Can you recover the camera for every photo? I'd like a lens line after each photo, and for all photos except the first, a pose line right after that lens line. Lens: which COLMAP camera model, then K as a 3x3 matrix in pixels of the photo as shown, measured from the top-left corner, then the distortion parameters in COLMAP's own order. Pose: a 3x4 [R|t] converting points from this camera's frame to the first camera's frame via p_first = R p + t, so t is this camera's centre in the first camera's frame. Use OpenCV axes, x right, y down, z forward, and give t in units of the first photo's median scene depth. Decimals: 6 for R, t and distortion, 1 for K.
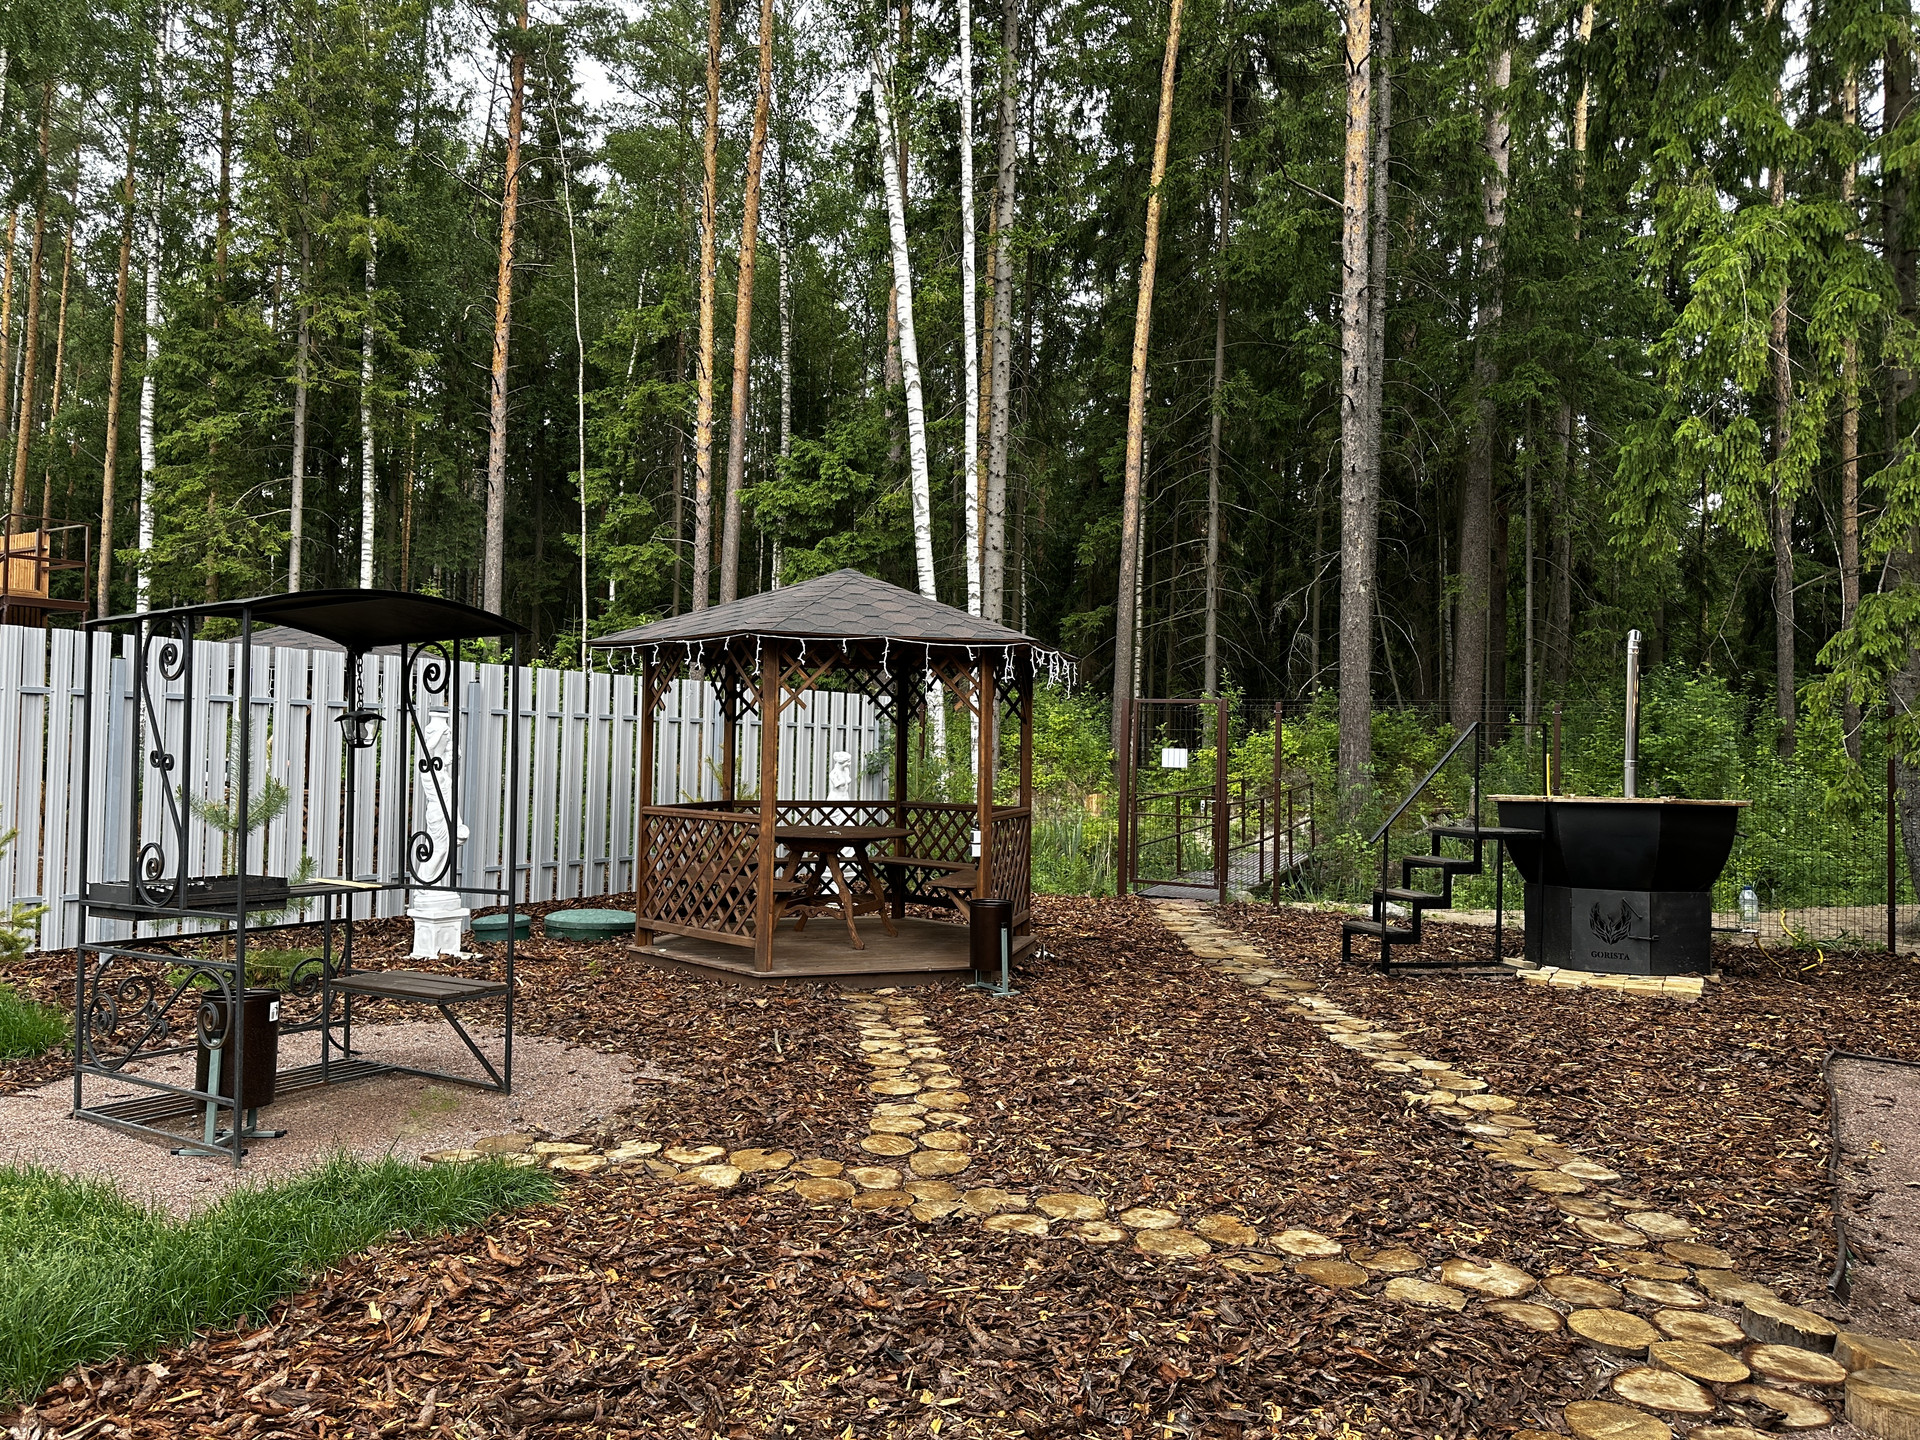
lens RADIAL K [[1337.1, 0, 960.4], [0, 1337.1, 713.0], [0, 0, 1]] dist [0.056359, -0.070370]
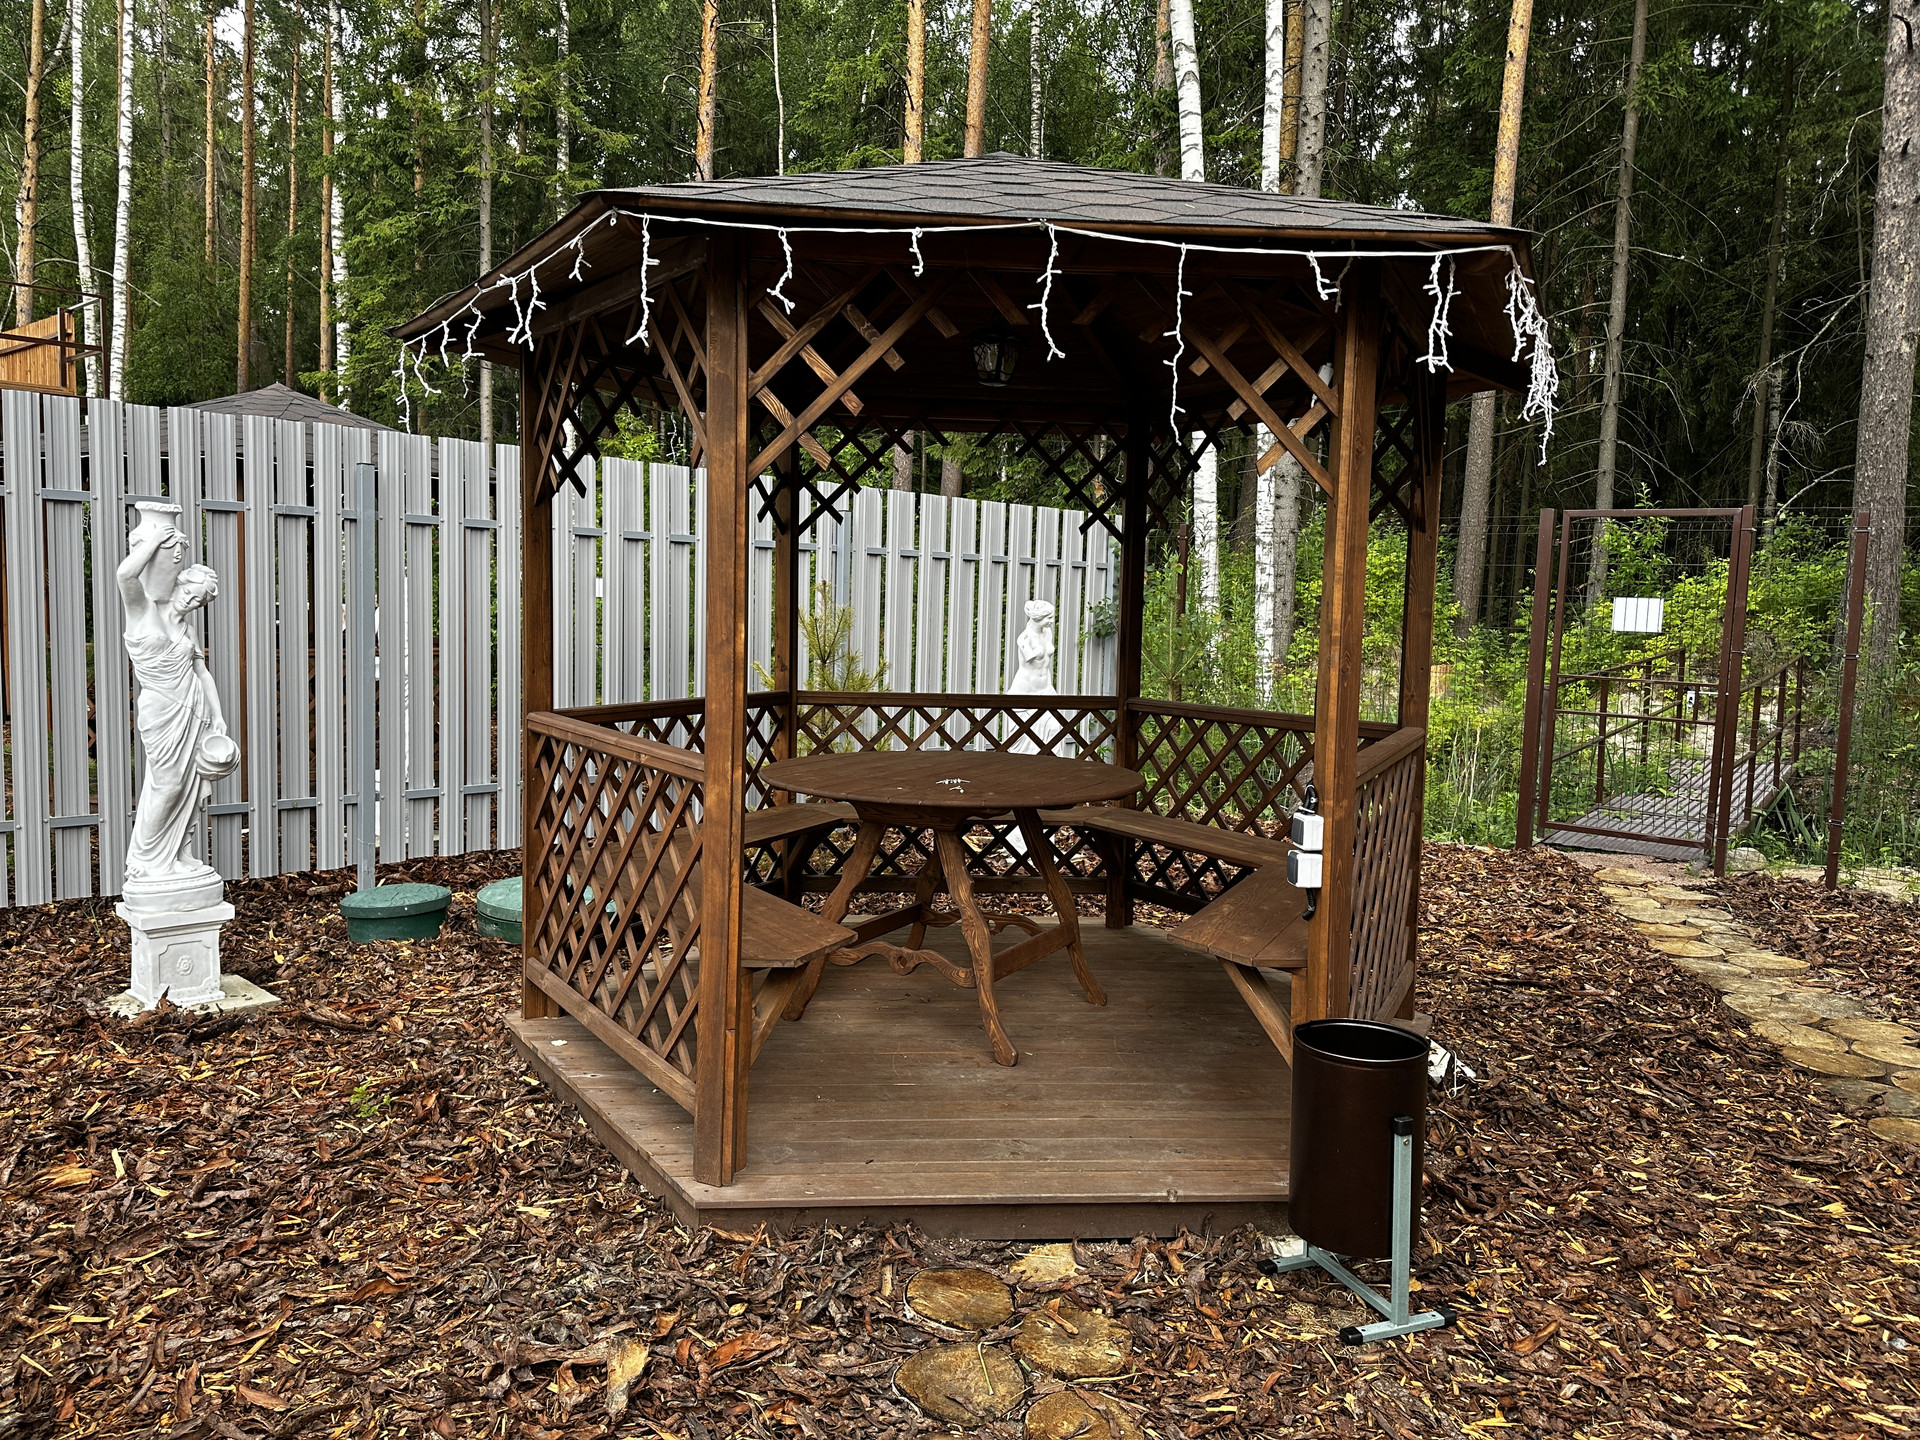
lens RADIAL K [[1337.1, 0, 962.6], [0, 1337.1, 746.5], [0, 0, 1]] dist [0.056359, -0.070370]
pose [[0.980753, 0.029293, -0.193041, -0.004610], [-0.003416, 0.991104, 0.133044, 0.009765], [0.195221, -0.129824, 0.972129, 0.274621]]
